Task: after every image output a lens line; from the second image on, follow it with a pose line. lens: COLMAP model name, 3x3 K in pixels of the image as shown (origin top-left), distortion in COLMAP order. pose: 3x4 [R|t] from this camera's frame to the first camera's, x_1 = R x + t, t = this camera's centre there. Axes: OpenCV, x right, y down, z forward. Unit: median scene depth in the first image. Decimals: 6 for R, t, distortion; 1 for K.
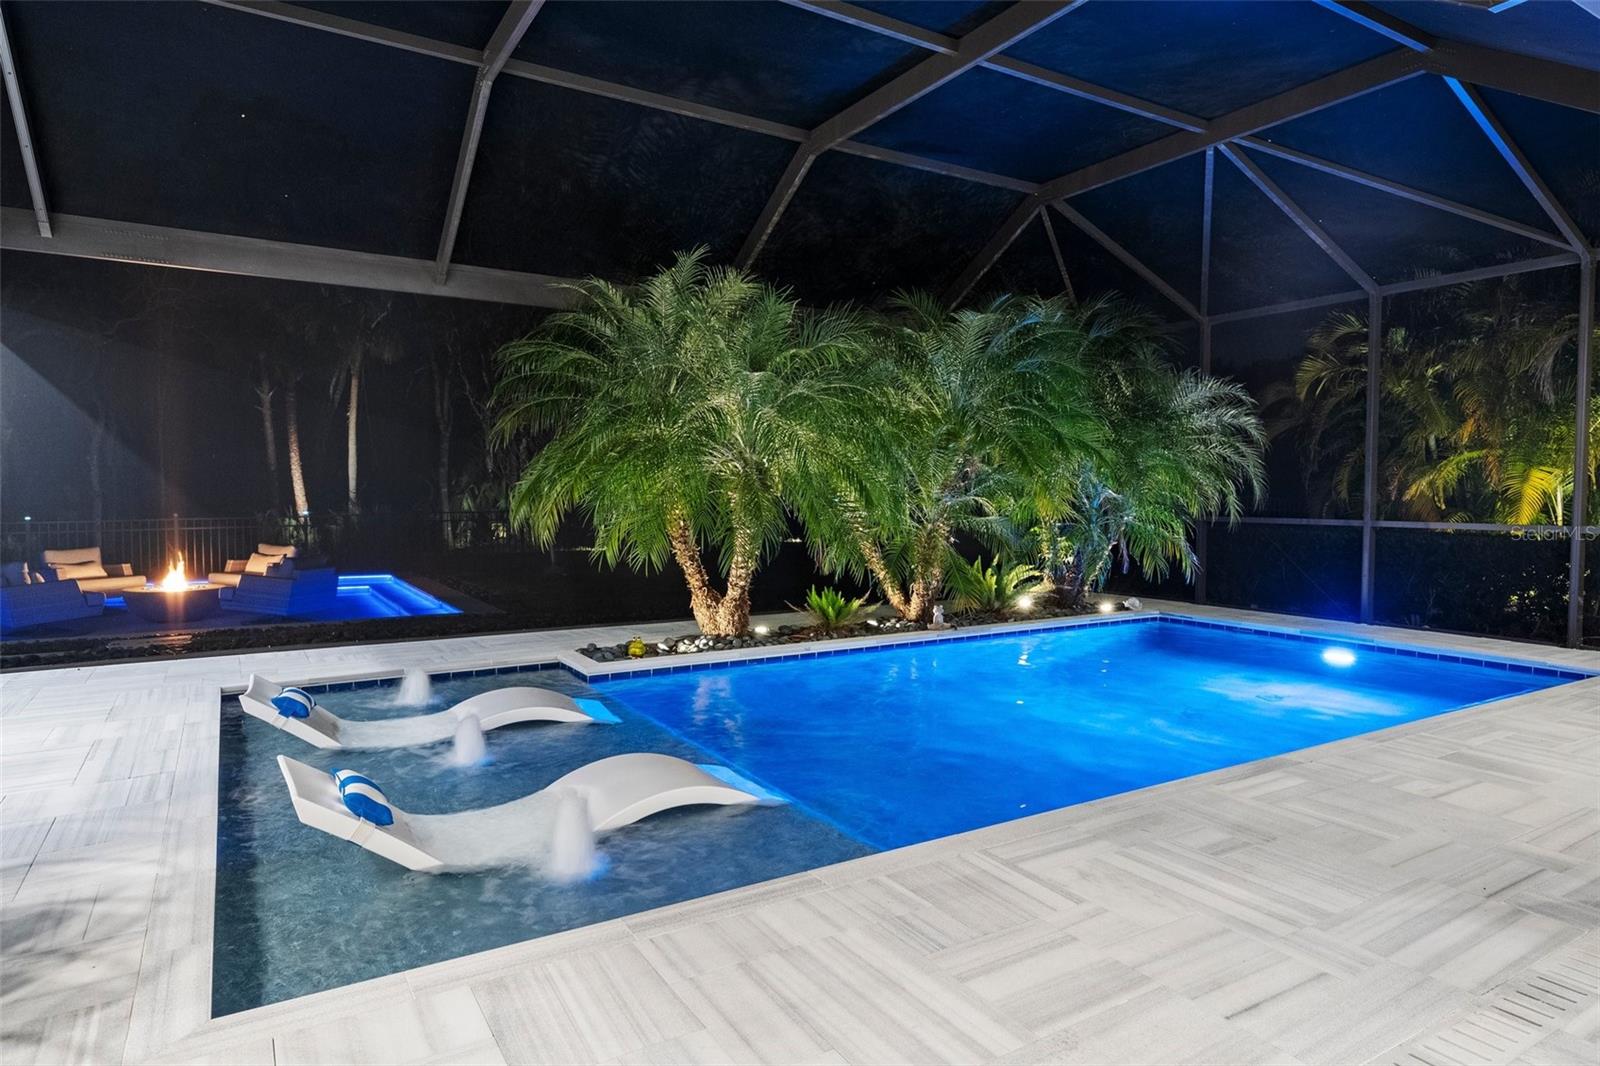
lens RADIAL K [[916.7, 0, 796.6], [0, 916.7, 530.1], [0, 0, 1]] dist [0.007741, 0.000803]
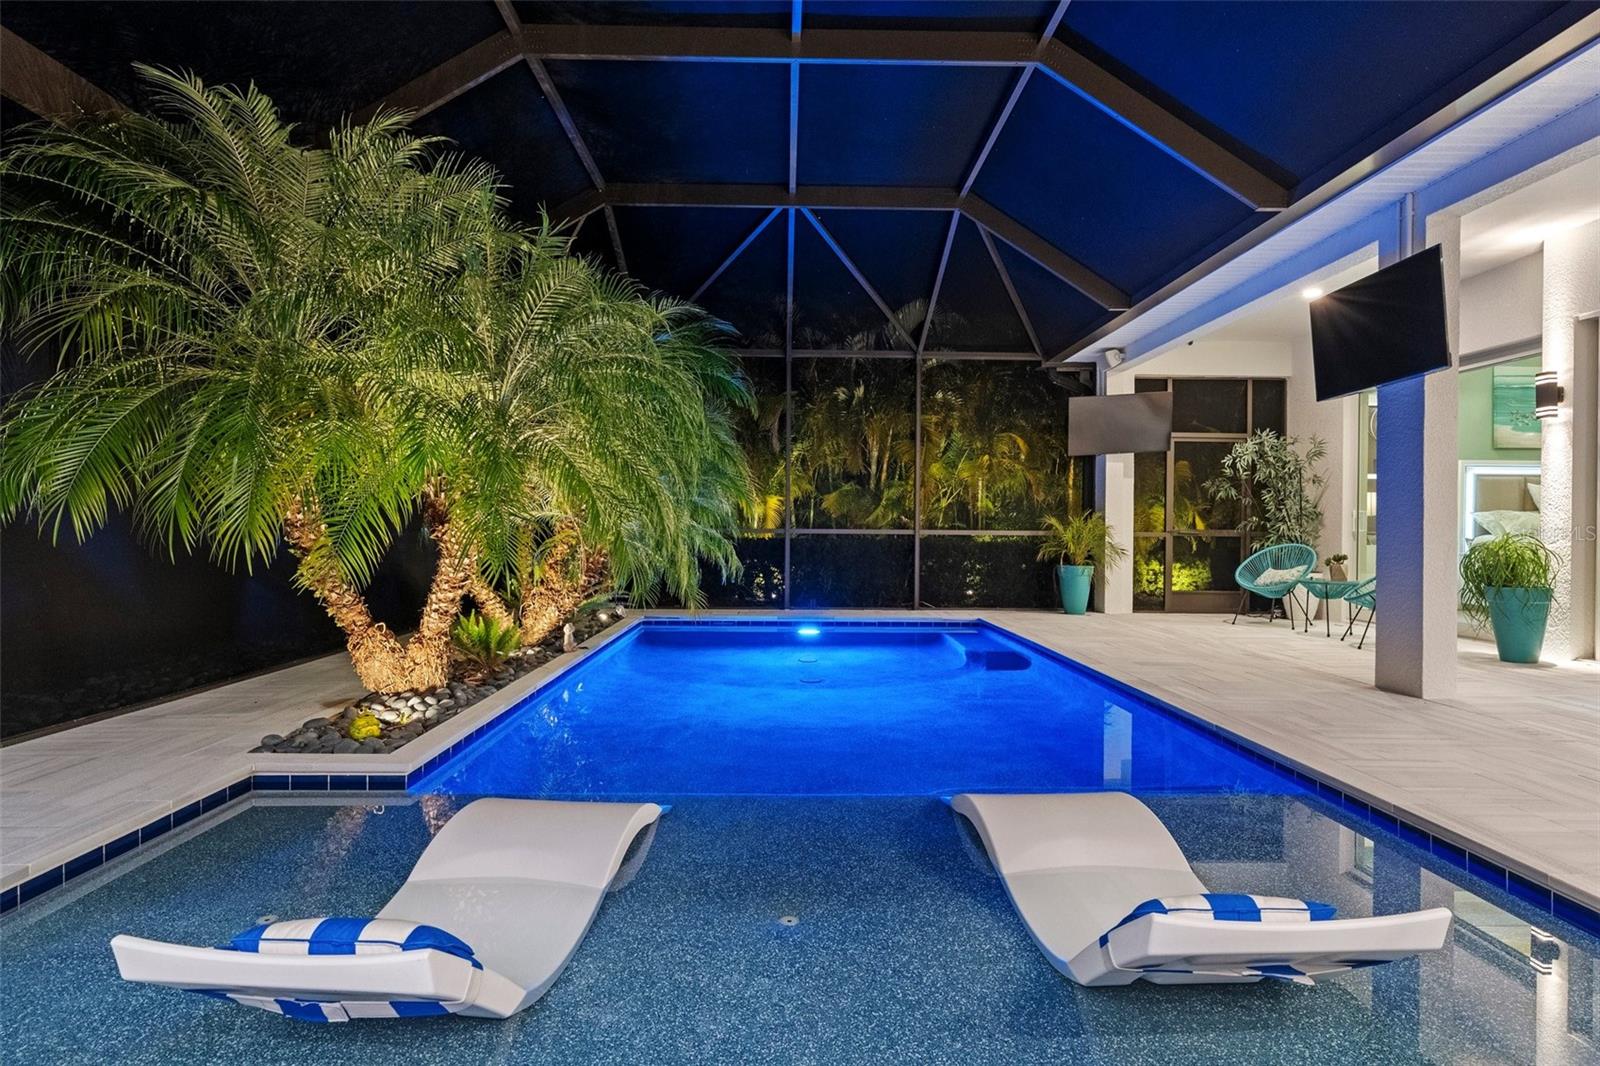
lens RADIAL K [[880.9, 0, 806.4], [0, 880.9, 532.8], [0, 0, 1]] dist [-0.024138, -0.000742]
pose [[0.489155, -0.008058, 0.872160, -0.496477], [0.045155, 0.998850, -0.016097, 0.021497], [-0.871027, 0.047256, 0.488957, 0.416129]]
